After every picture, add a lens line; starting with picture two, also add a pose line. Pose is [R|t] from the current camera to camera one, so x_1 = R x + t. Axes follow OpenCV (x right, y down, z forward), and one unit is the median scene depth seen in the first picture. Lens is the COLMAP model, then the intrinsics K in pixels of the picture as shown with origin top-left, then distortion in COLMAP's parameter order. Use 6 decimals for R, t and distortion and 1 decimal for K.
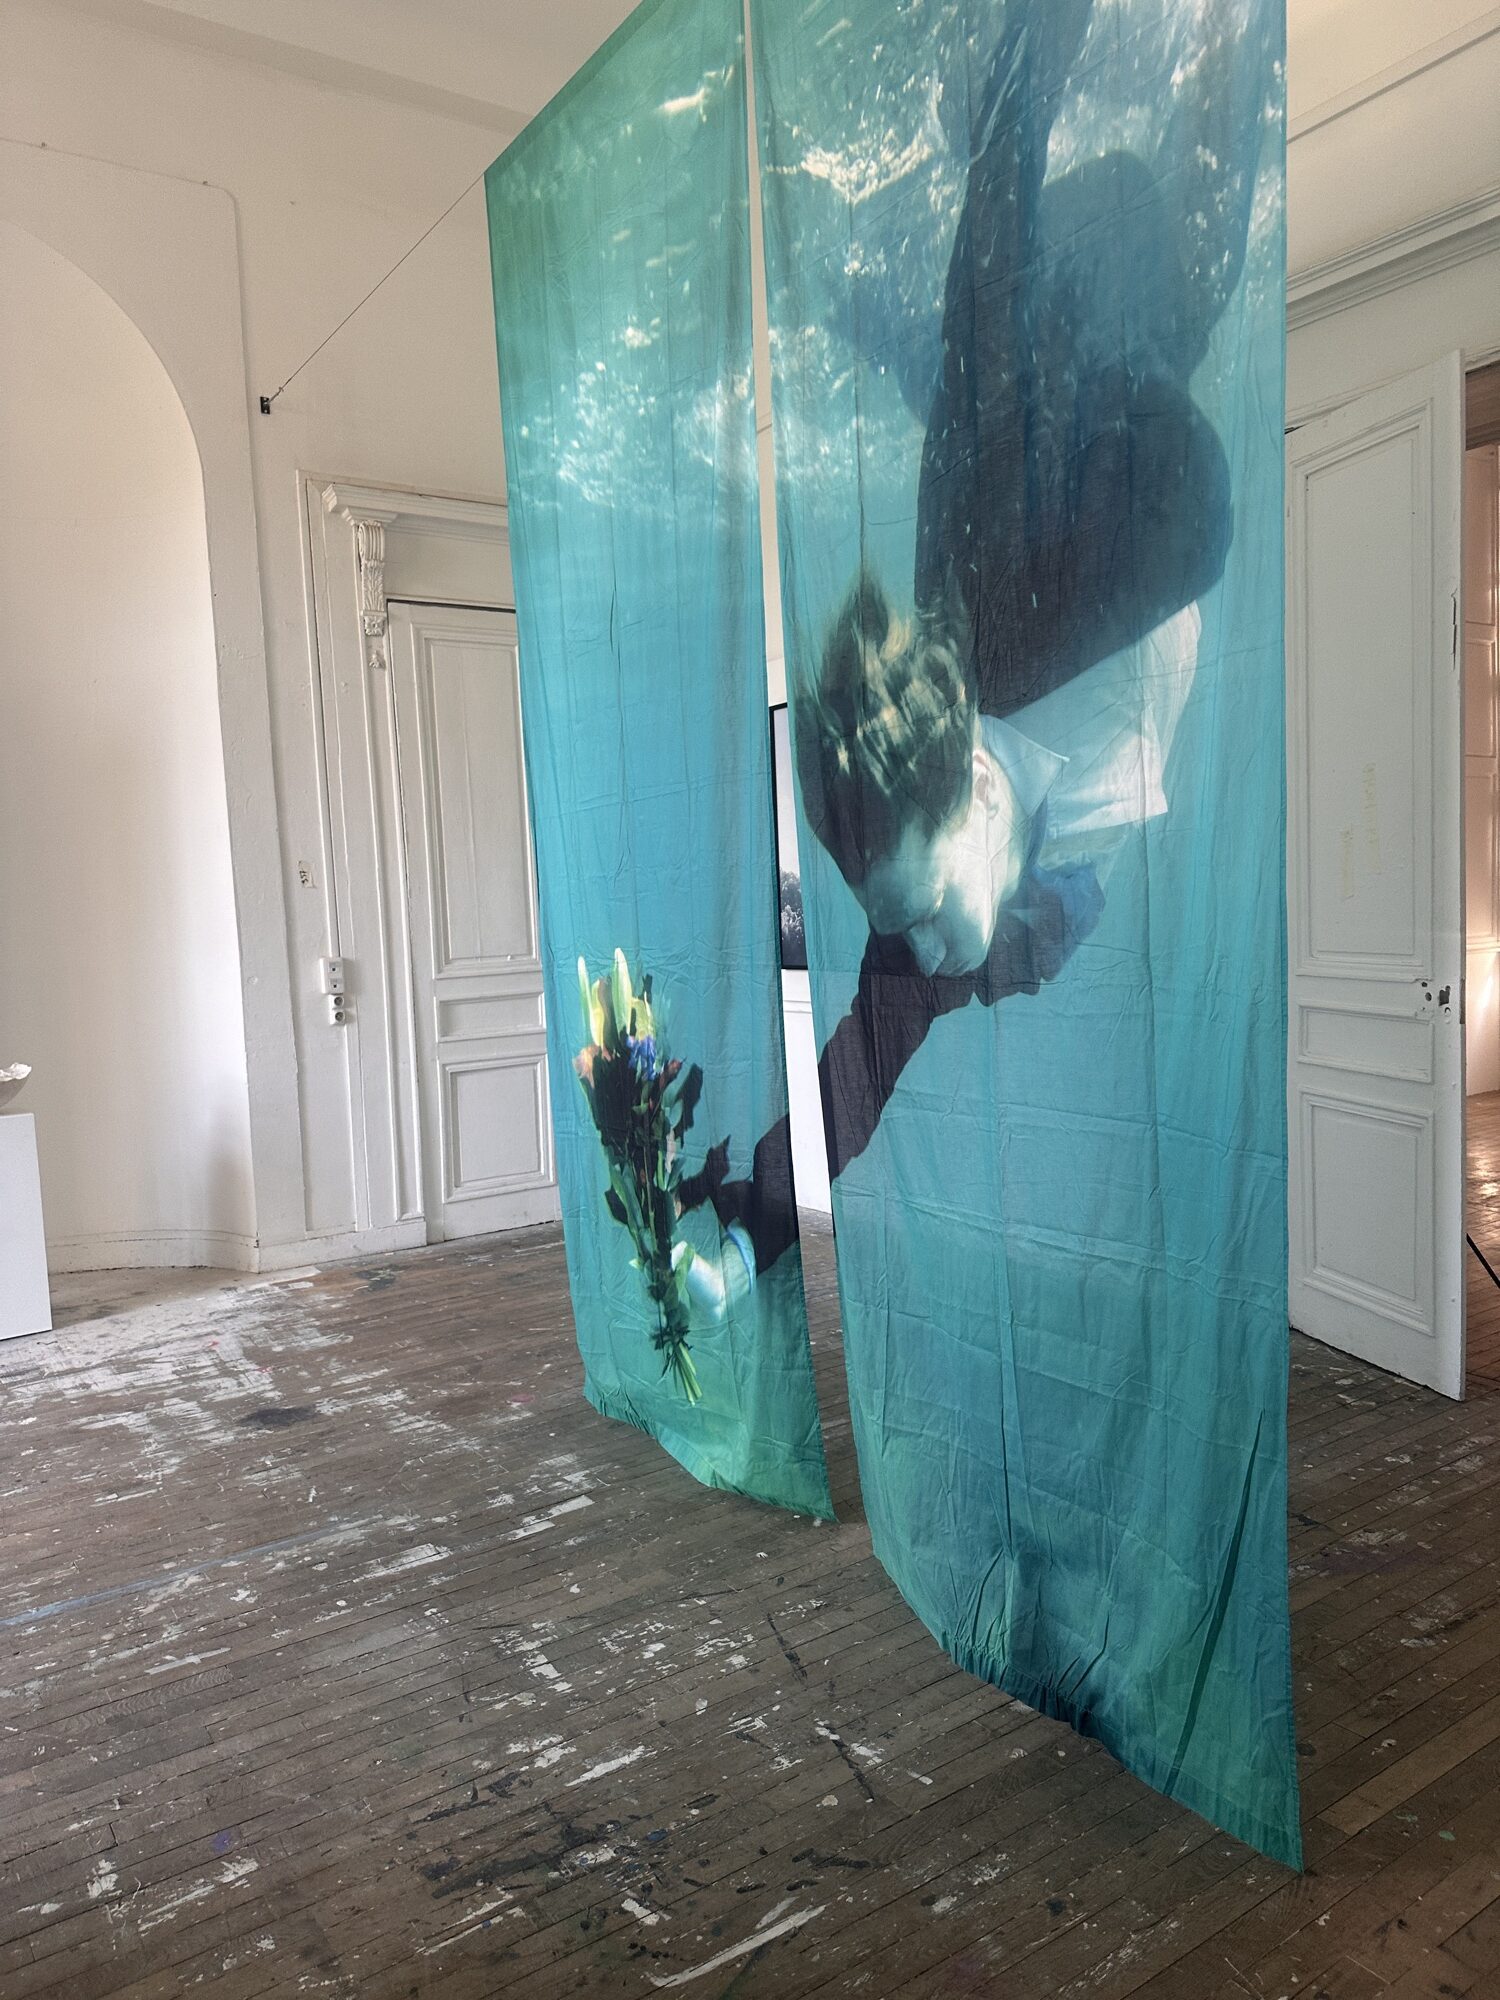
lens RADIAL K [[1395.0, 0, 739.9], [0, 1395.0, 999.8], [0, 0, 1]] dist [0.048476, -0.053873]
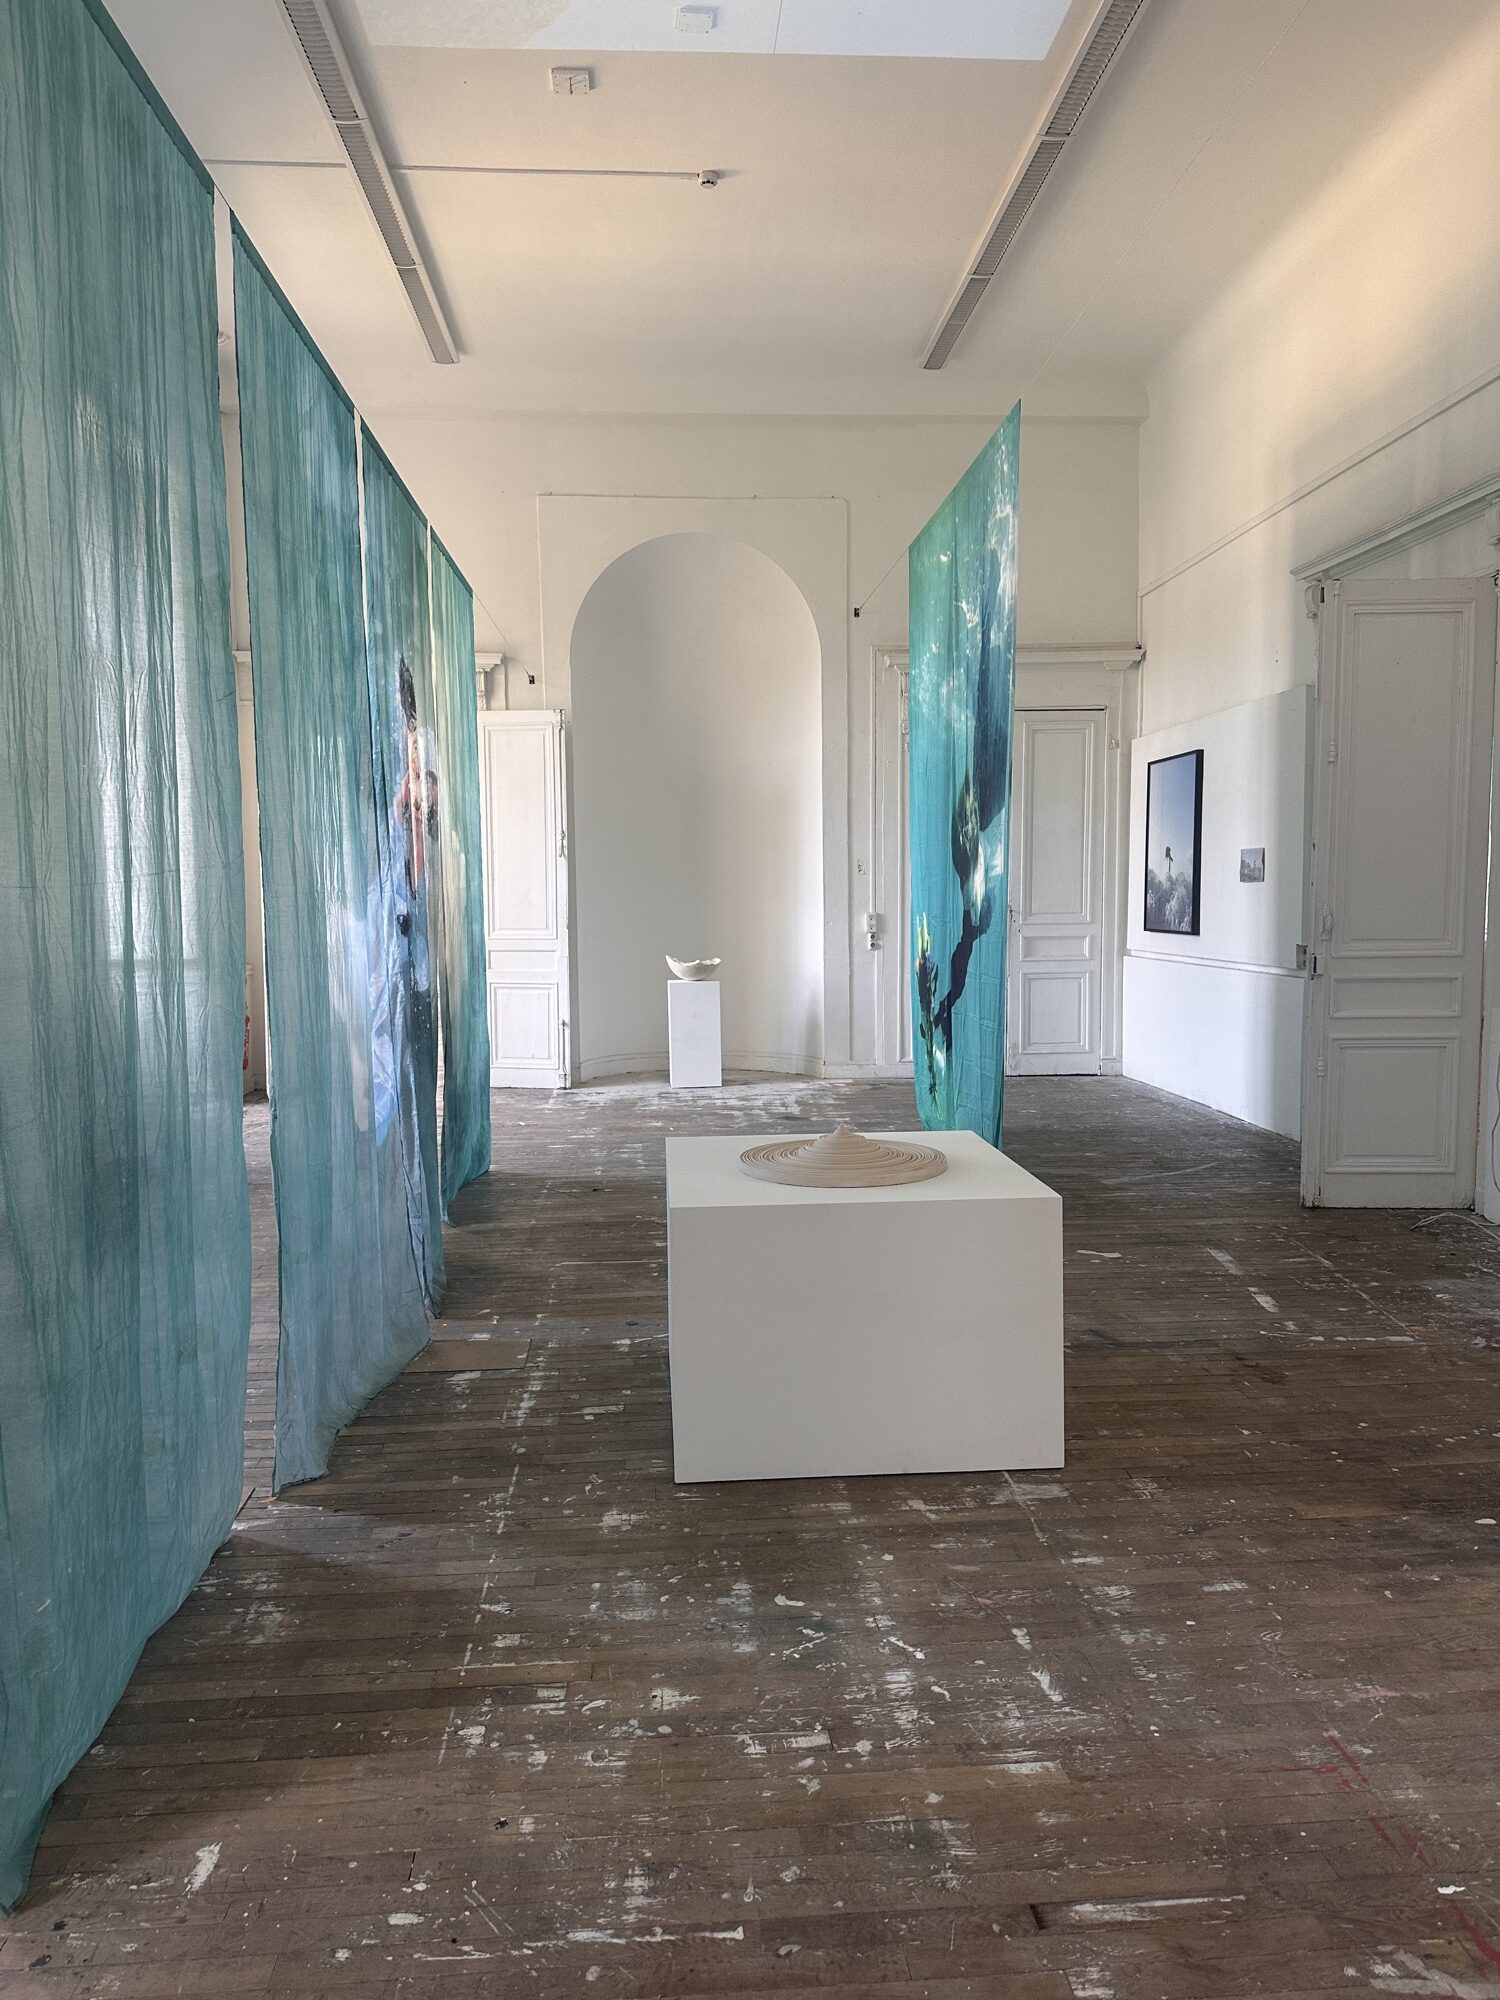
lens RADIAL K [[1392.8, 0, 765.9], [0, 1392.8, 992.9], [0, 0, 1]] dist [0.037997, -0.040595]
pose [[0.869343, 0.068927, -0.489379, 0.830728], [-0.057882, 0.997612, 0.037688, 0.023375], [0.490808, -0.004437, 0.871256, -1.112825]]
